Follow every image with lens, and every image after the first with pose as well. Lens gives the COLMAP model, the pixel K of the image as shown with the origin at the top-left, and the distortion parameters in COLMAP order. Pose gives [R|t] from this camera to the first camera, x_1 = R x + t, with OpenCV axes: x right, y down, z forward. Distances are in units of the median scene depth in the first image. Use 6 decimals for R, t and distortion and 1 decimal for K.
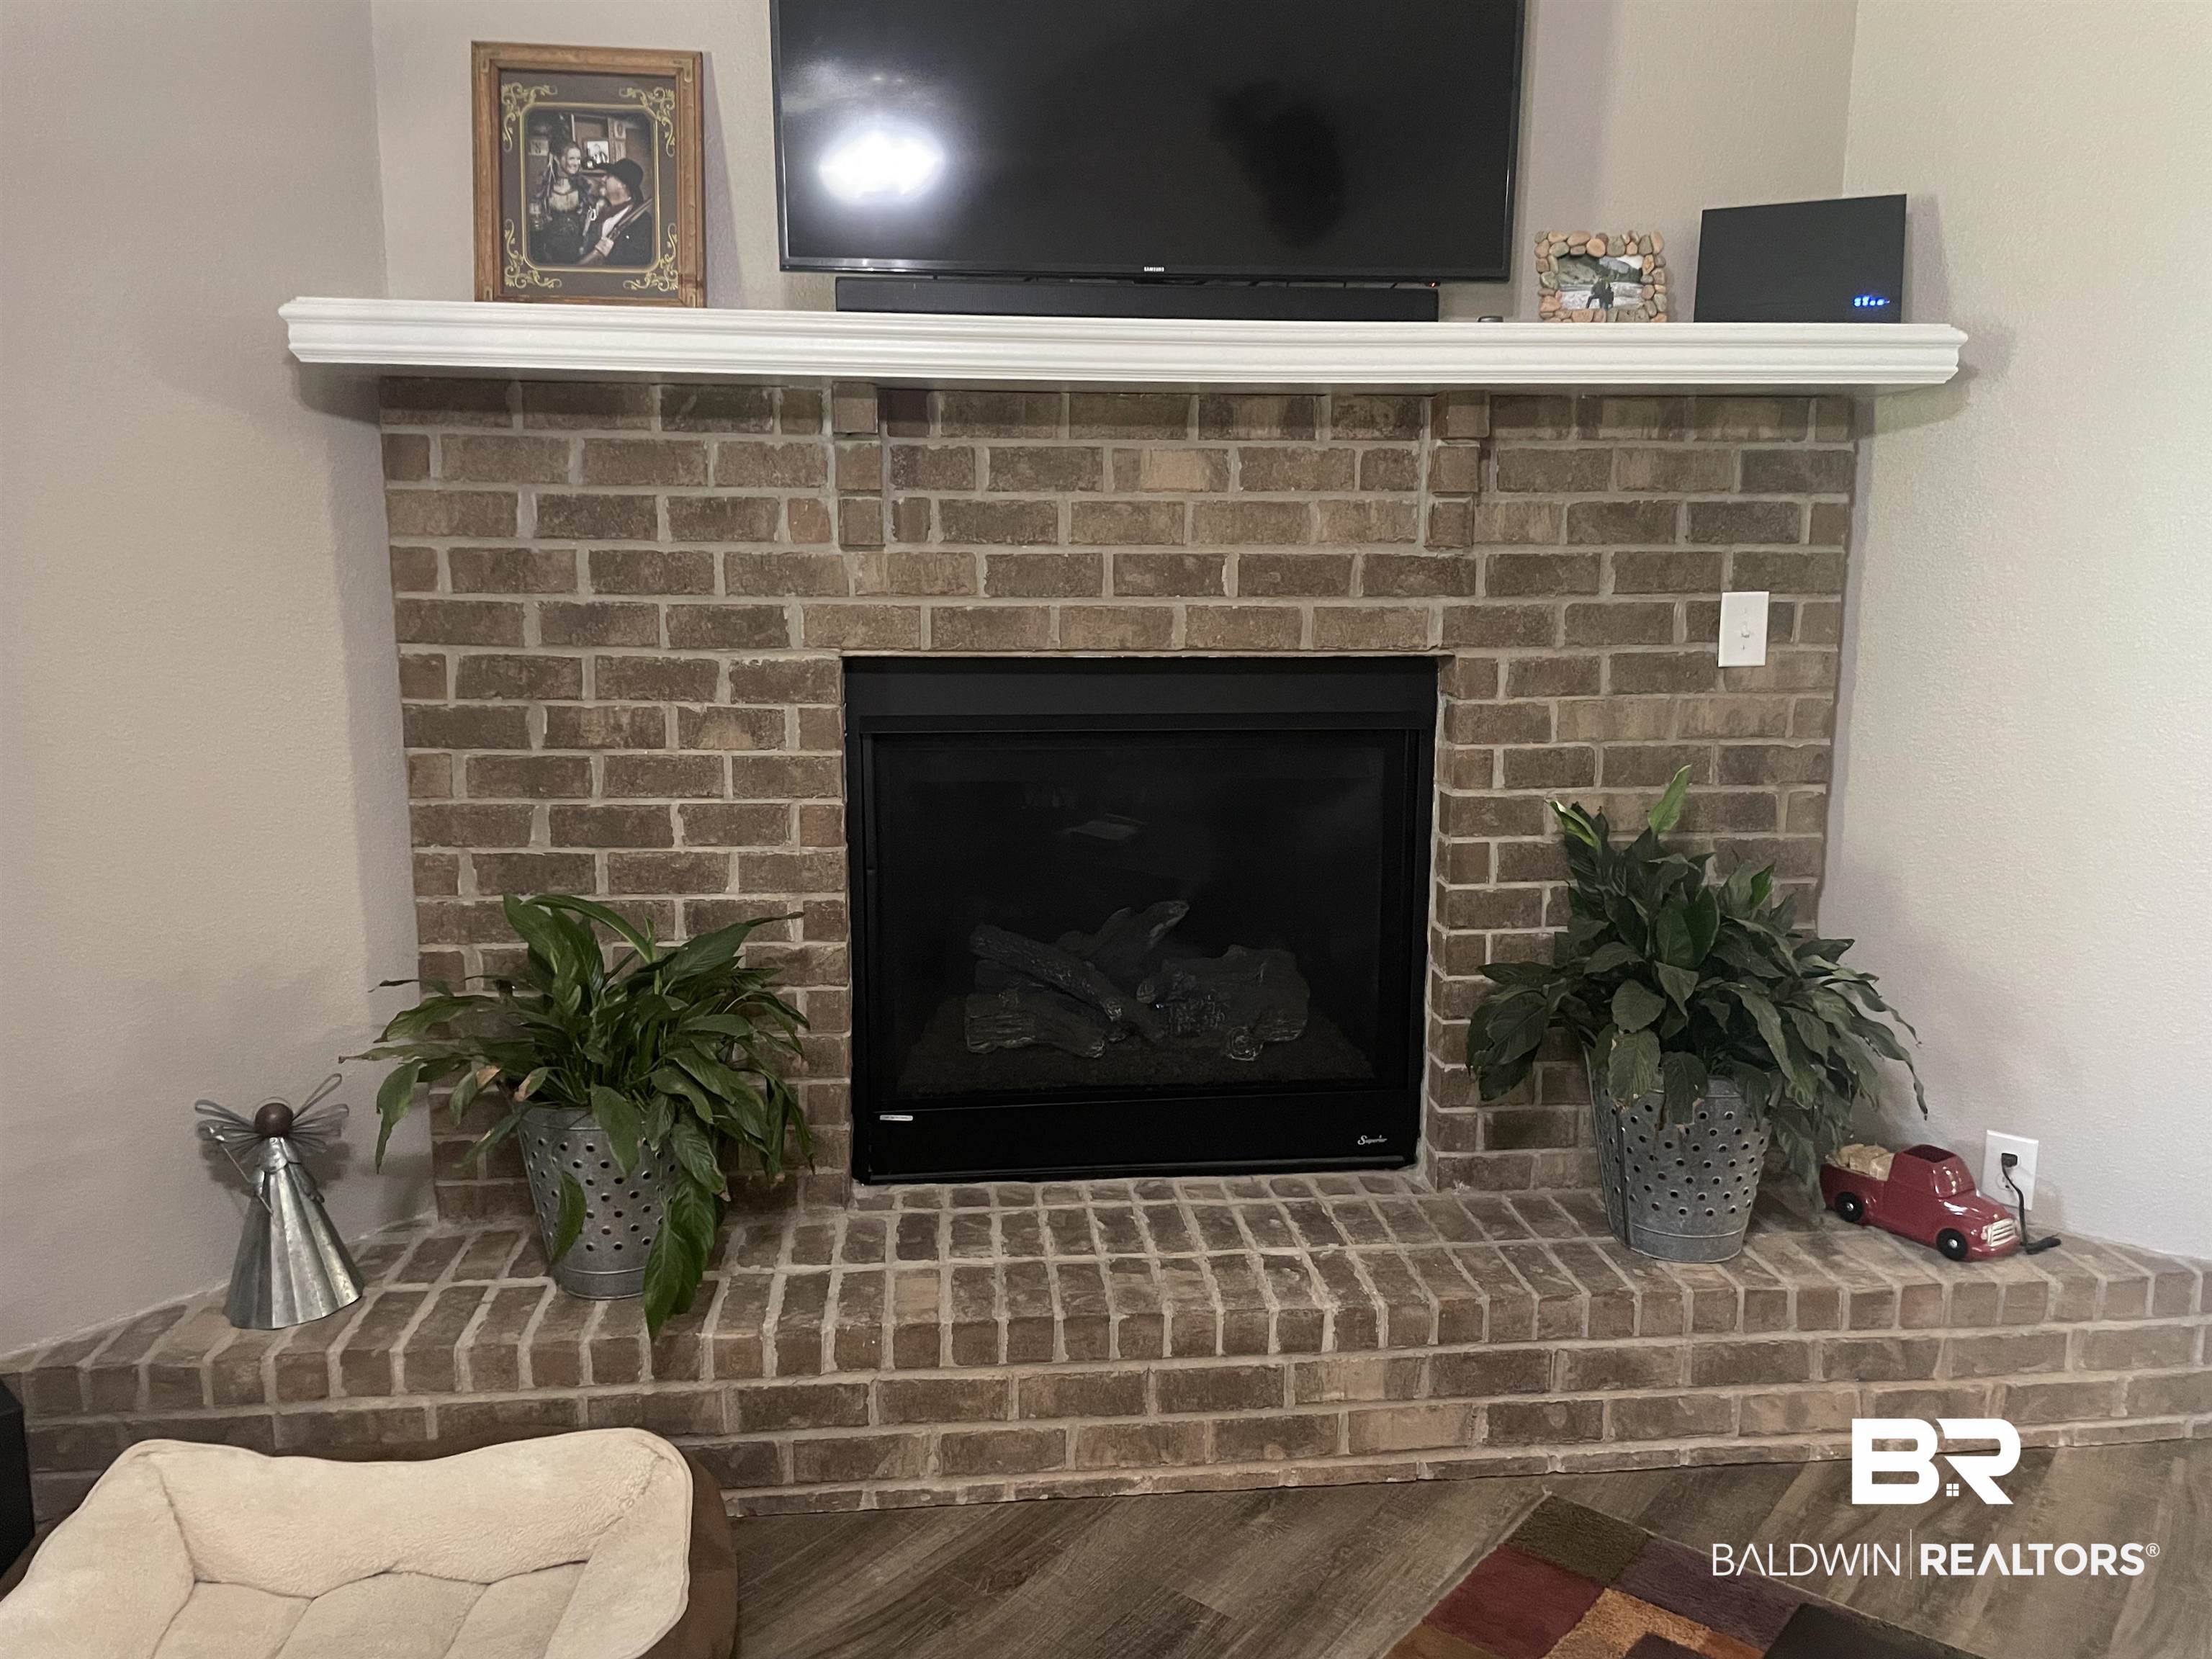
lens RADIAL K [[1686.2, 0, 1104.3], [0, 1686.2, 814.9], [0, 0, 1]] dist [0.090215, -0.121419]
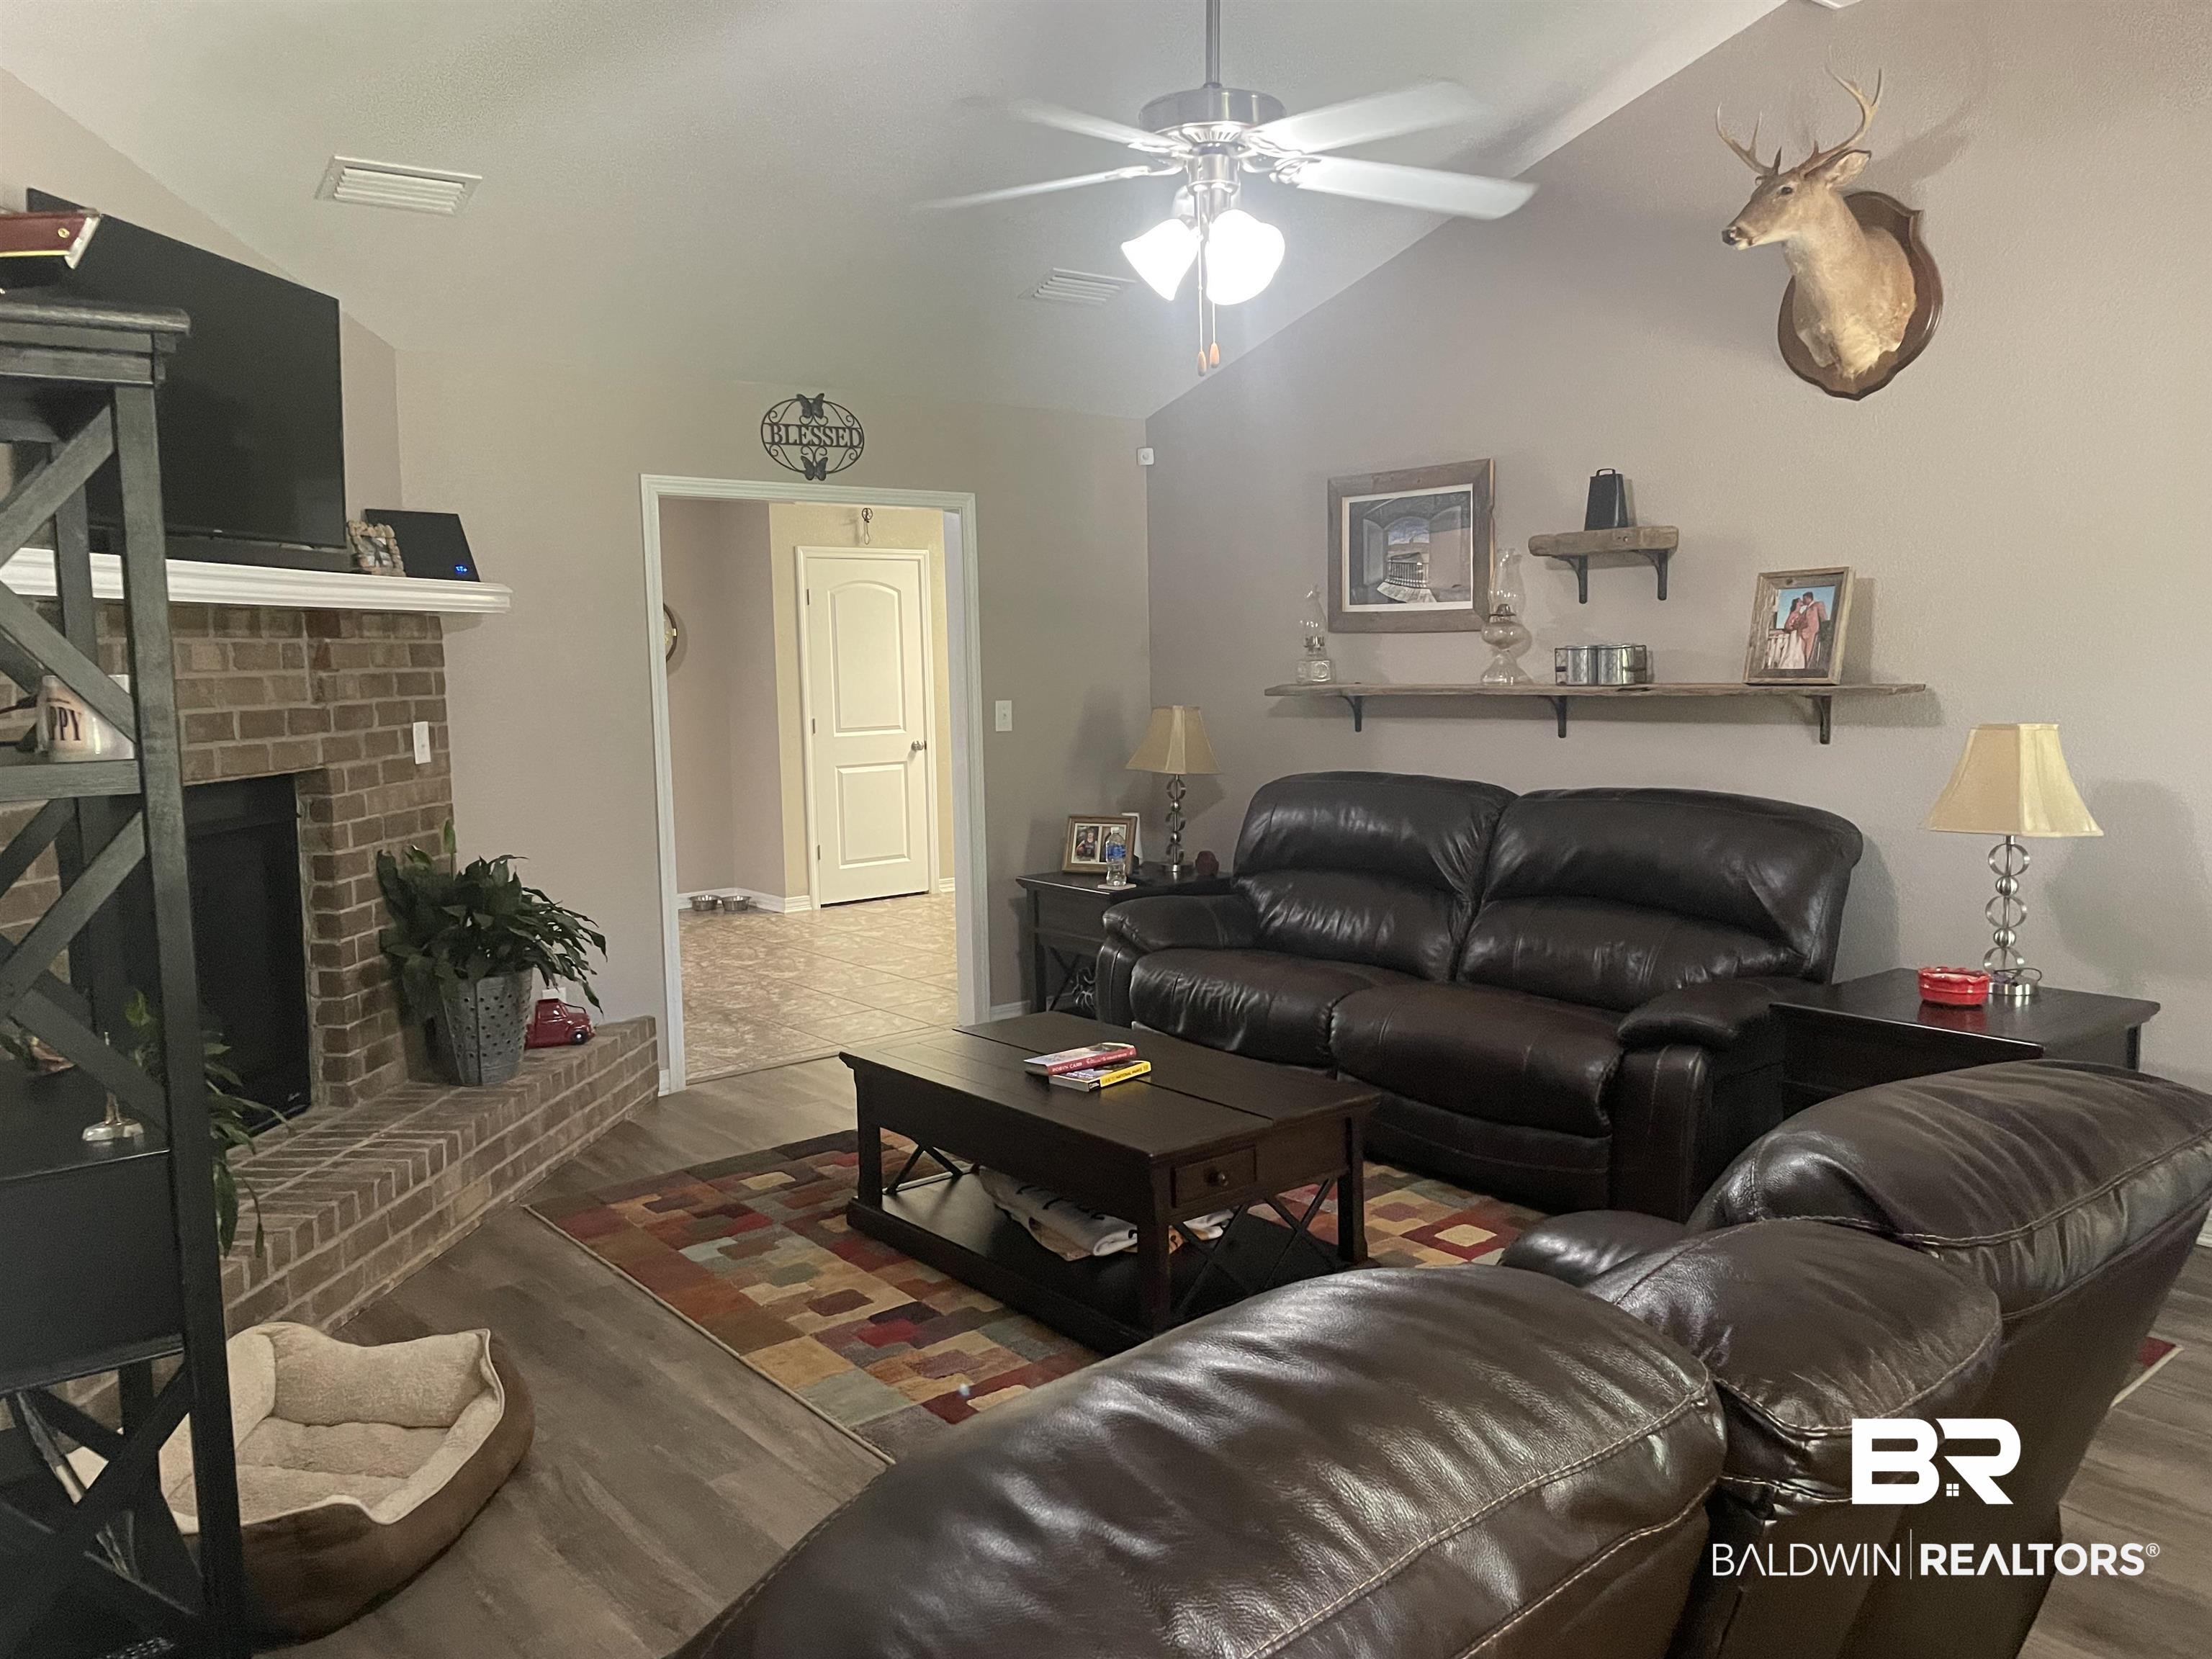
lens RADIAL K [[1686.2, 0, 1104.3], [0, 1686.2, 814.9], [0, 0, 1]] dist [0.090215, -0.121419]
pose [[0.197400, -0.102510, 0.974949, -1.281097], [0.189476, 0.979755, 0.064652, -0.015165], [-0.961838, 0.171967, 0.212827, -0.058072]]
